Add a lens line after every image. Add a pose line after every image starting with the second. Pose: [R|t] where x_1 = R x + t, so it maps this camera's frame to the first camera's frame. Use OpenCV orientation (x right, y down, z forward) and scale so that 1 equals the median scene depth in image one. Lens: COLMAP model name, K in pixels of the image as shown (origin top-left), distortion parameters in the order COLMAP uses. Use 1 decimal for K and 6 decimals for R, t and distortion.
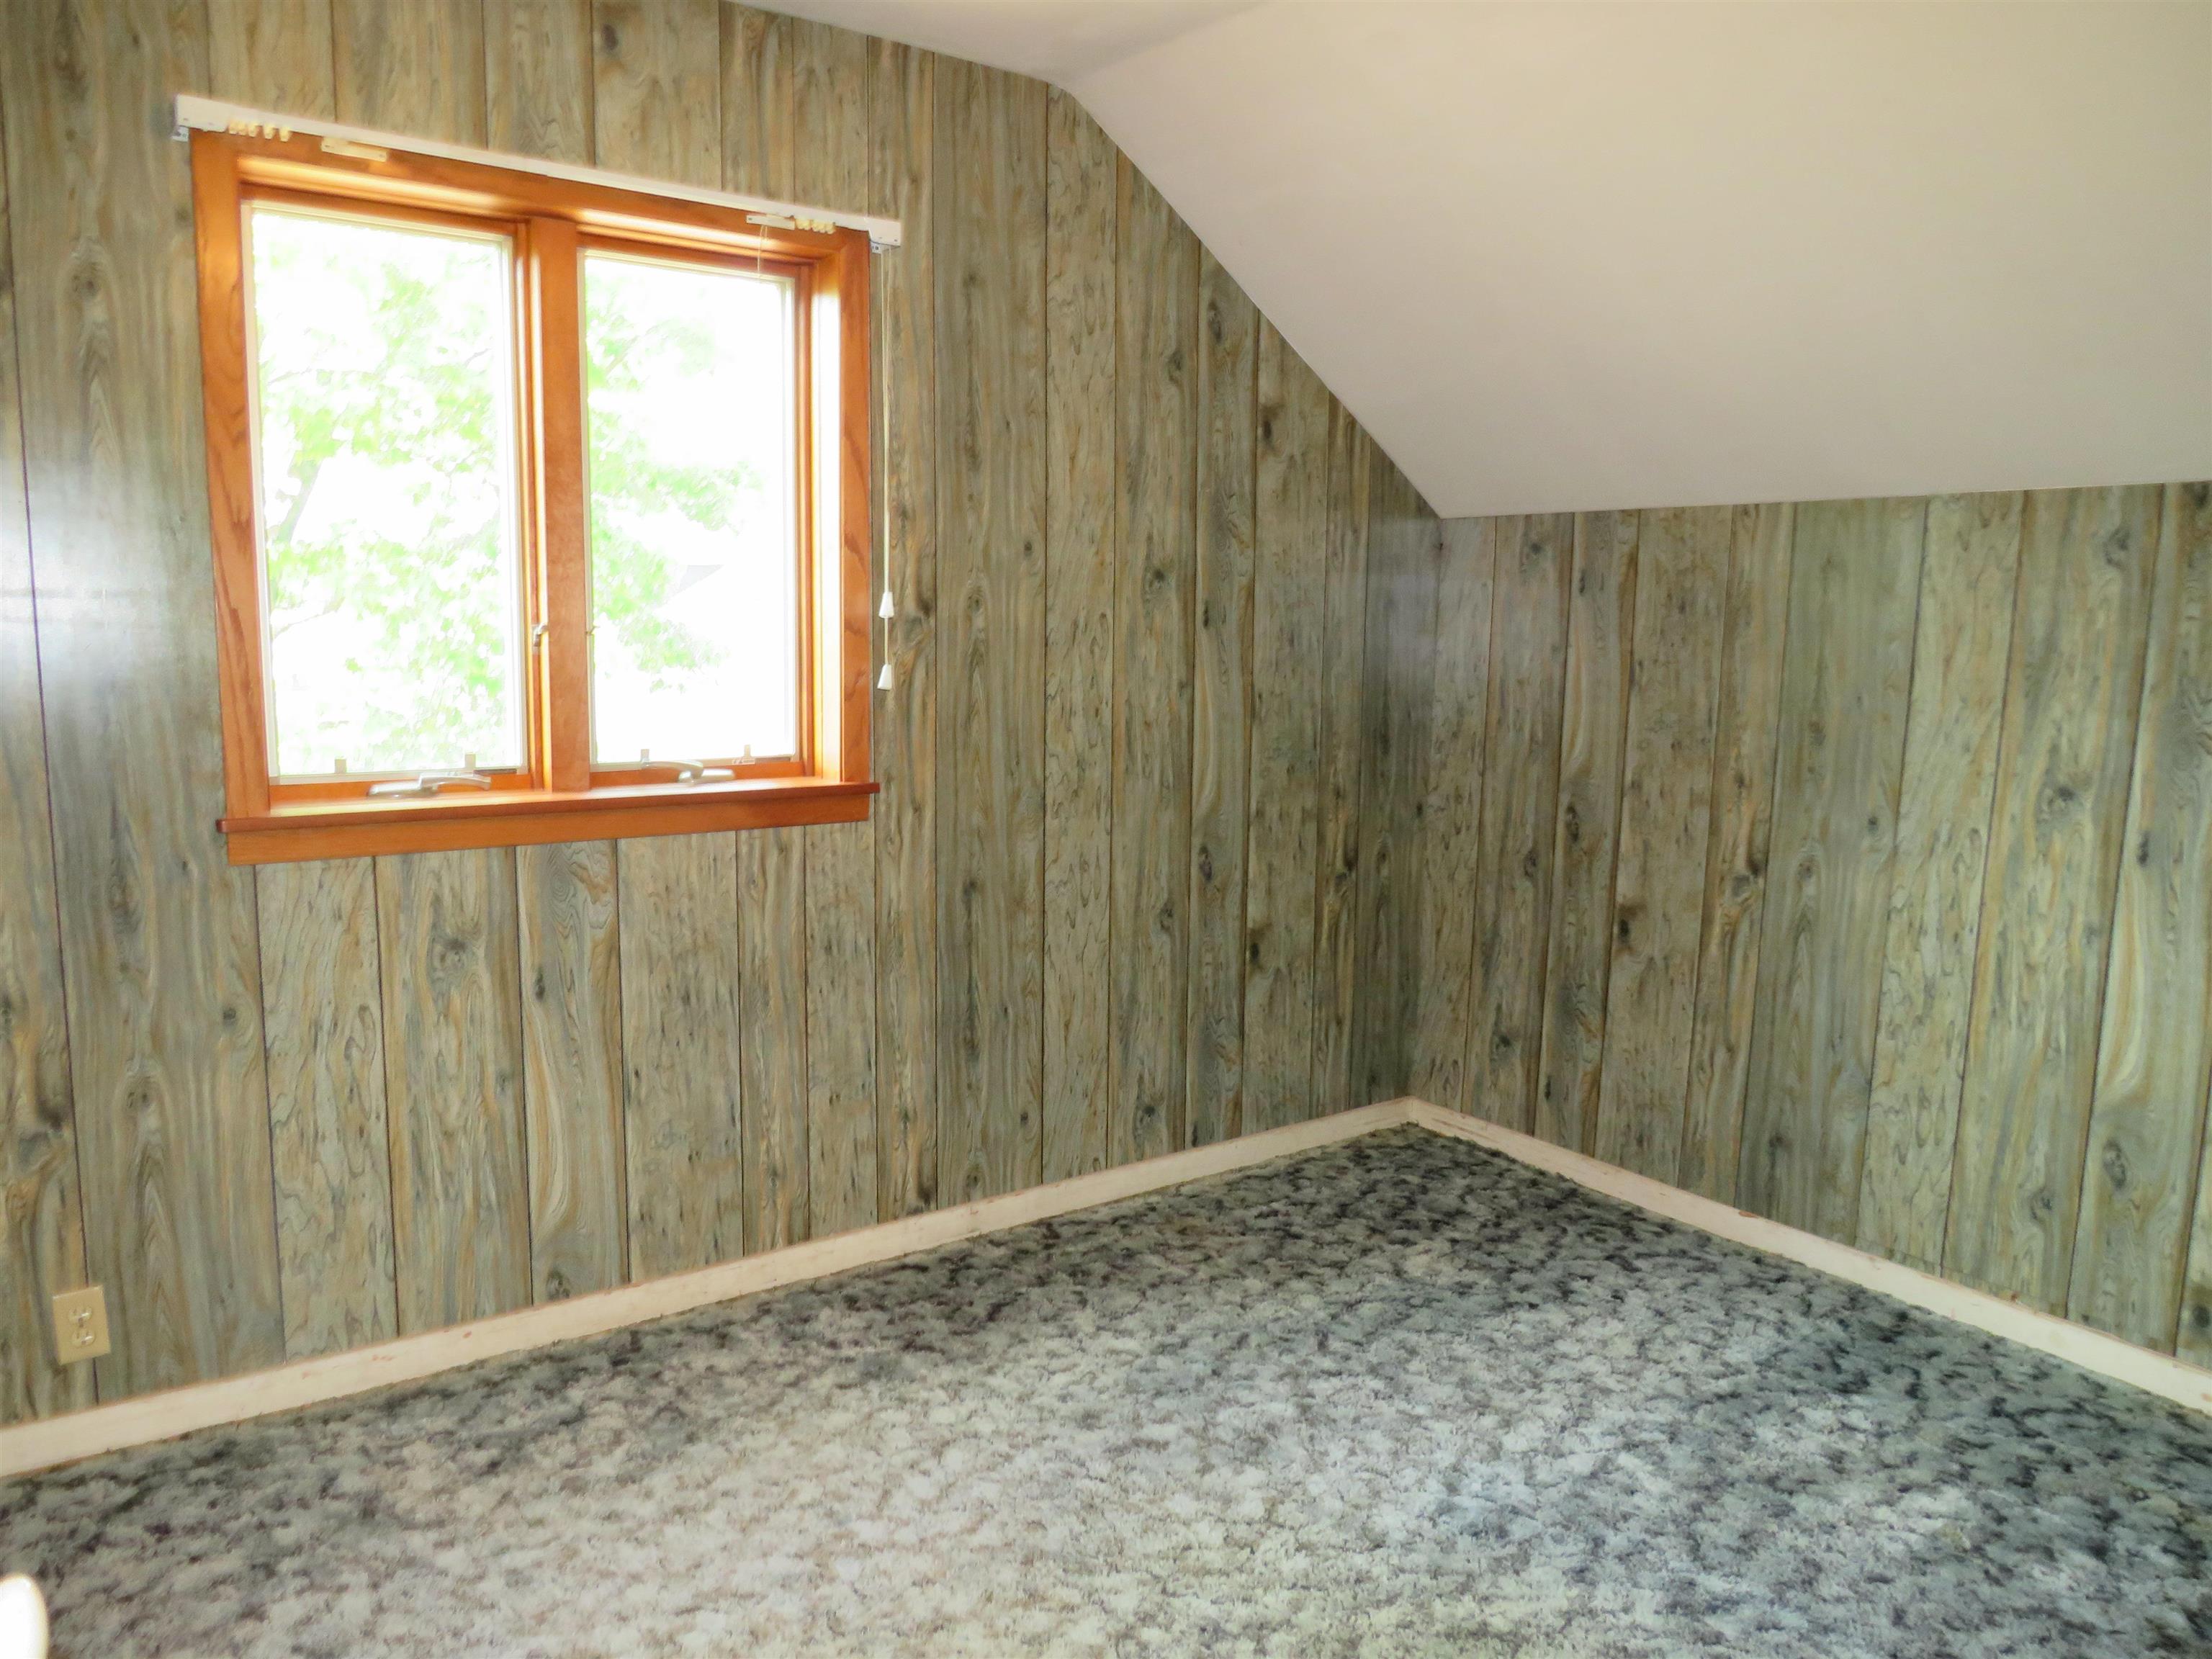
lens RADIAL K [[1550.7, 0, 1094.0], [0, 1550.7, 832.1], [0, 0, 1]] dist [-0.029720, -0.006714]
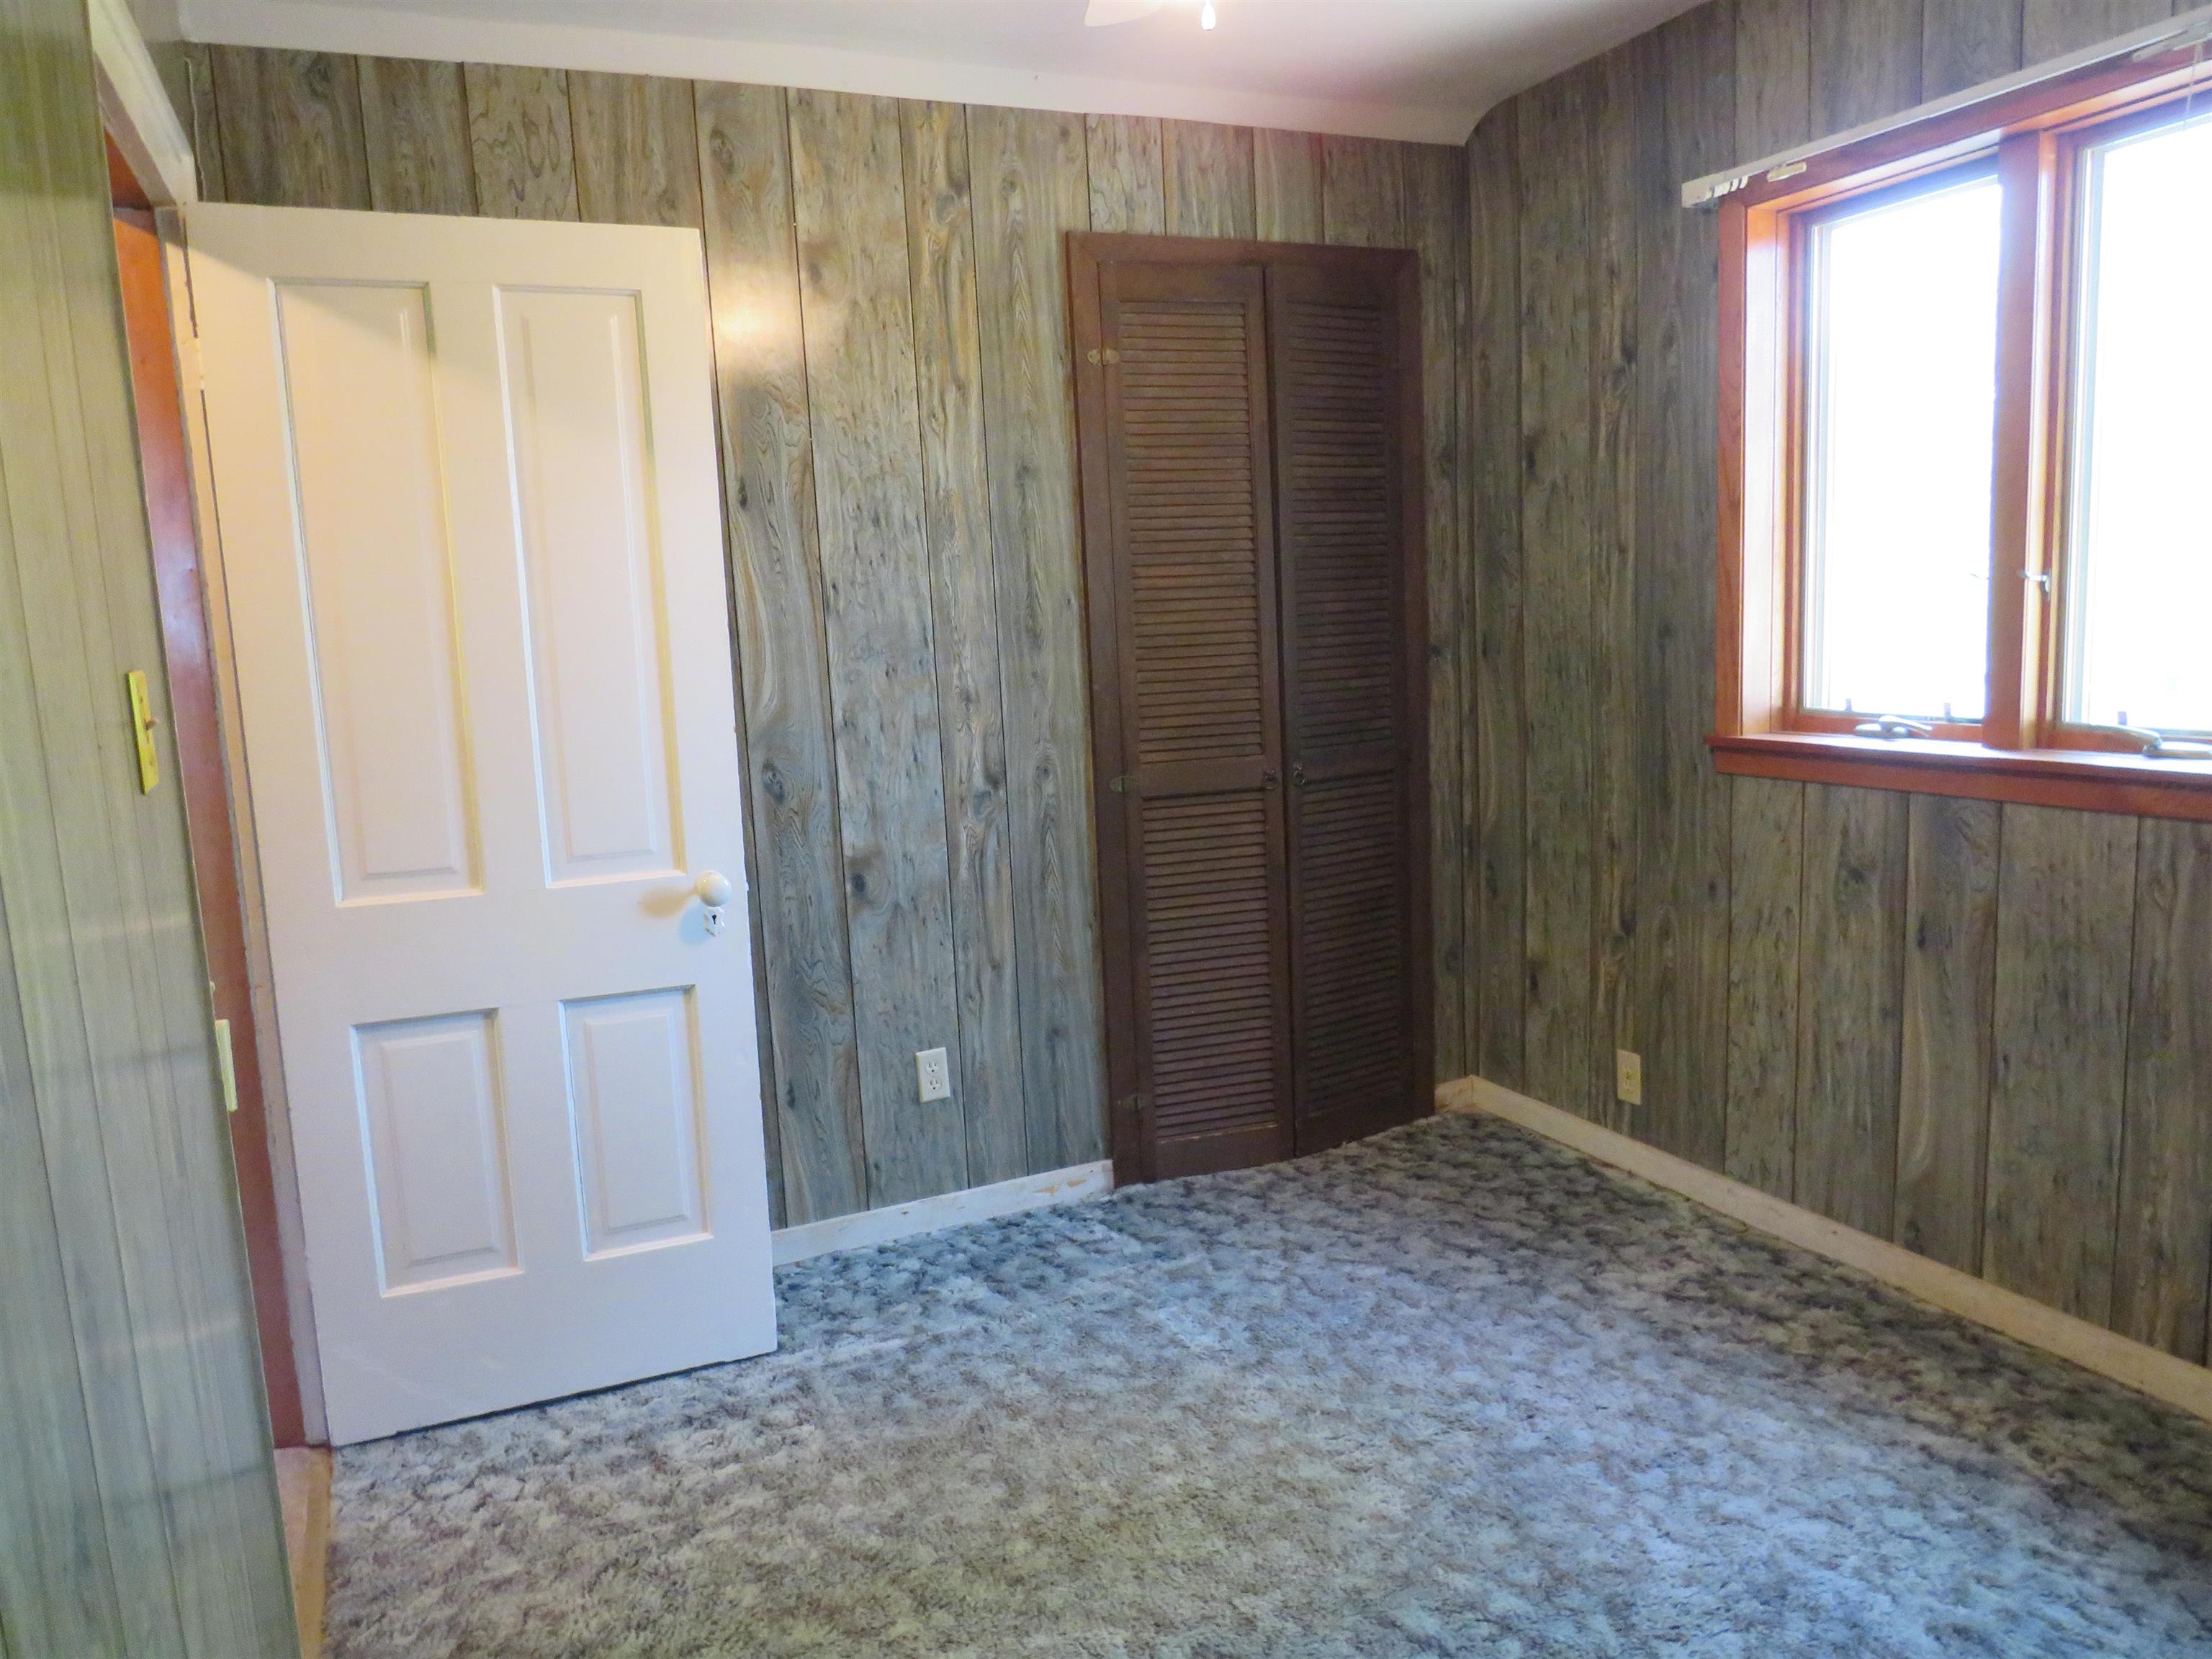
lens RADIAL K [[1550.7, 0, 1094.0], [0, 1550.7, 832.1], [0, 0, 1]] dist [-0.029720, -0.006714]
pose [[-0.204649, 0.133807, -0.969647, 0.736066], [-0.087554, 0.984139, 0.154286, -0.075459], [0.974912, 0.116471, -0.189688, 0.684024]]
